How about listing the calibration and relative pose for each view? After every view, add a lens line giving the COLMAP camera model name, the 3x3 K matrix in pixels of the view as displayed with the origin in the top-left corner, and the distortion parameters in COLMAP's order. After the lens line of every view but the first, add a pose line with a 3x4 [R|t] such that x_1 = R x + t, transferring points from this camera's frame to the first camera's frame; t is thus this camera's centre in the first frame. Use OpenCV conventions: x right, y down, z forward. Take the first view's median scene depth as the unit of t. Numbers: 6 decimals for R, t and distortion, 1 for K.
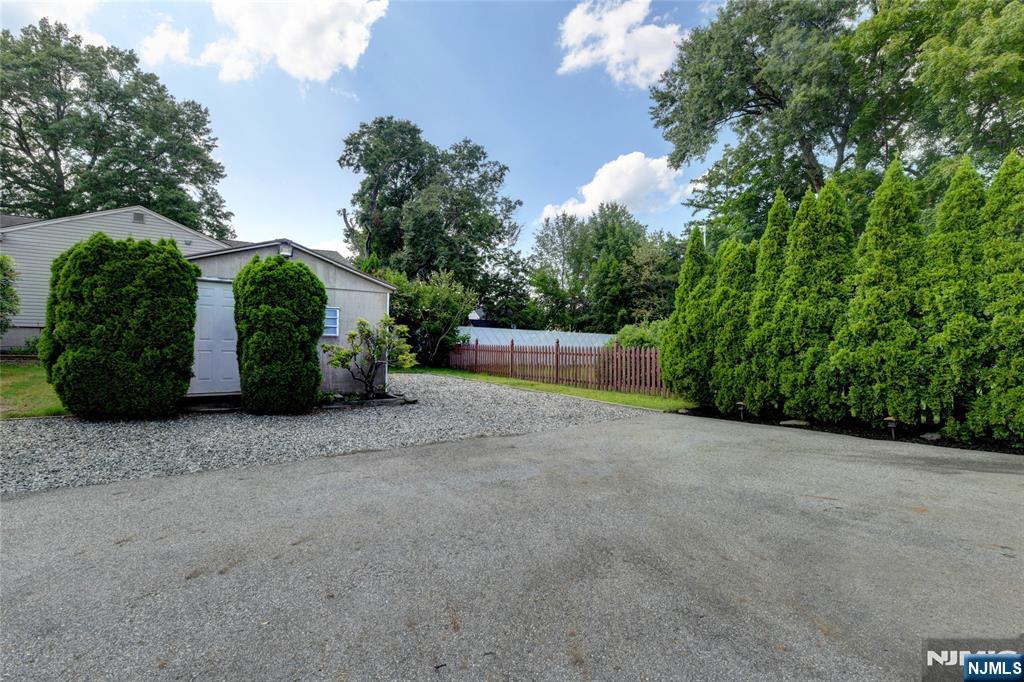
lens RADIAL K [[468.8, 0, 515.2], [0, 468.8, 343.1], [0, 0, 1]] dist [-0.009605, -0.000175]
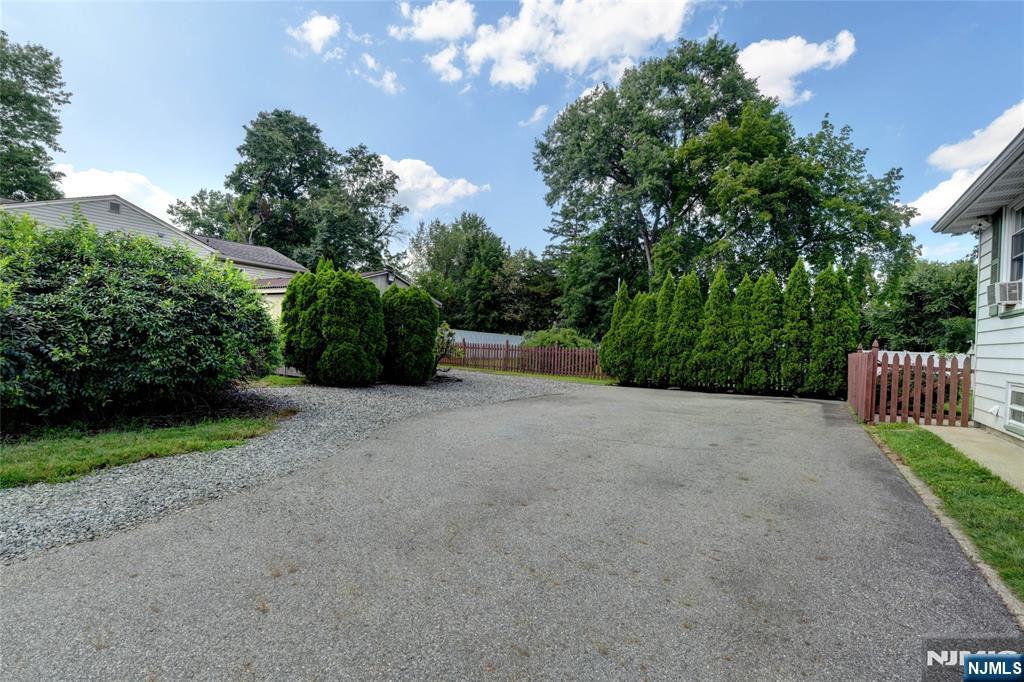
lens RADIAL K [[468.8, 0, 512.4], [0, 468.8, 347.1], [0, 0, 1]] dist [-0.009605, -0.000175]
pose [[0.930234, 0.026451, 0.366011, -0.312061], [-0.034547, 0.999282, 0.015587, -0.006361], [-0.365336, -0.027144, 0.930480, -0.246977]]
